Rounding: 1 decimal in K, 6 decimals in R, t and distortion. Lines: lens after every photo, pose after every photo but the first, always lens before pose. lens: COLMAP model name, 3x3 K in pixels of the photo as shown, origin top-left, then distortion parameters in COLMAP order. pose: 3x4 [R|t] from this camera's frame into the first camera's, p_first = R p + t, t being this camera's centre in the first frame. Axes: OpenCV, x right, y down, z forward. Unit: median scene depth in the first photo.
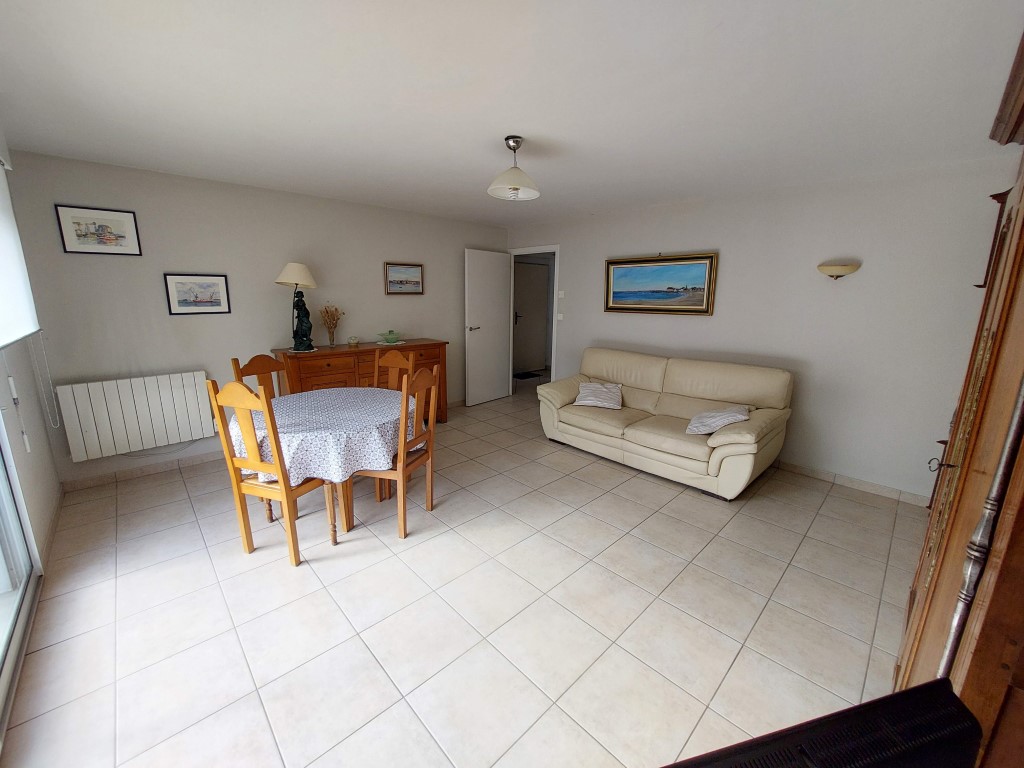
lens RADIAL K [[404.9, 0, 510.2], [0, 404.9, 379.1], [0, 0, 1]] dist [-0.021742, 0.001907]
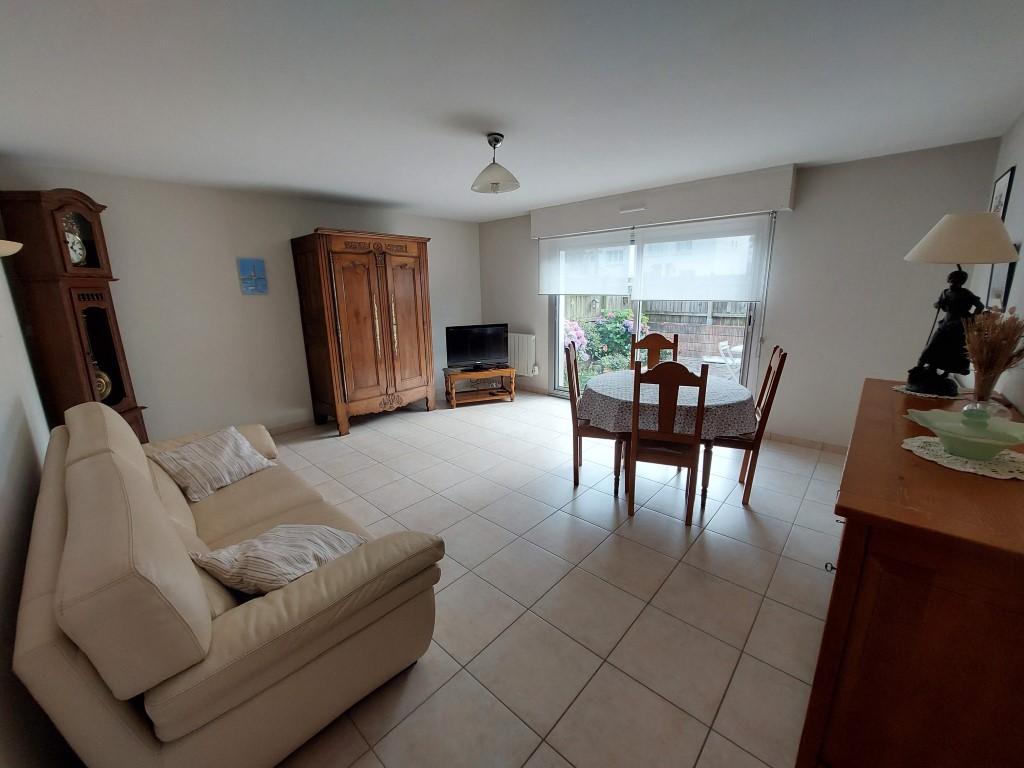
lens RADIAL K [[404.9, 0, 508.3], [0, 404.9, 380.4], [0, 0, 1]] dist [-0.021742, 0.001907]
pose [[-0.997720, 0.019458, -0.064618, 0.029990], [-0.008923, 0.911084, 0.412125, -0.252441], [0.066891, 0.411762, -0.908833, 1.264382]]
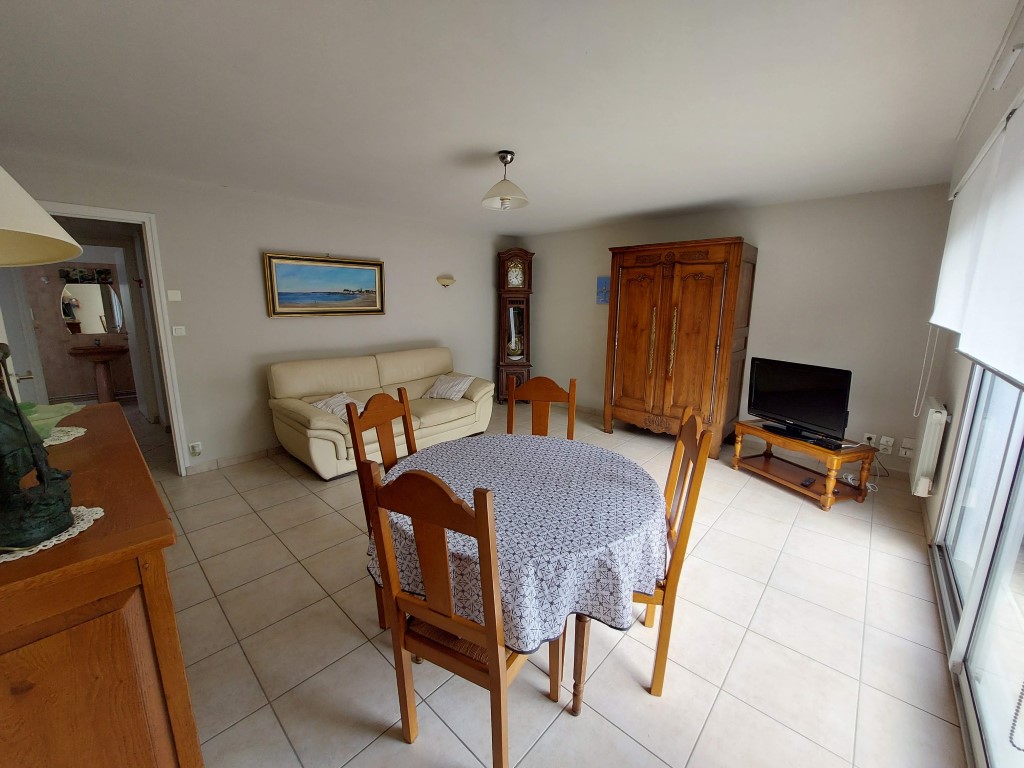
lens RADIAL K [[404.9, 0, 506.2], [0, 404.9, 378.5], [0, 0, 1]] dist [-0.021742, 0.001907]
pose [[-0.057251, -0.195602, 0.979011, -0.660792], [0.196377, 0.959255, 0.203139, -0.134101], [-0.978856, 0.203885, -0.016507, 0.644462]]
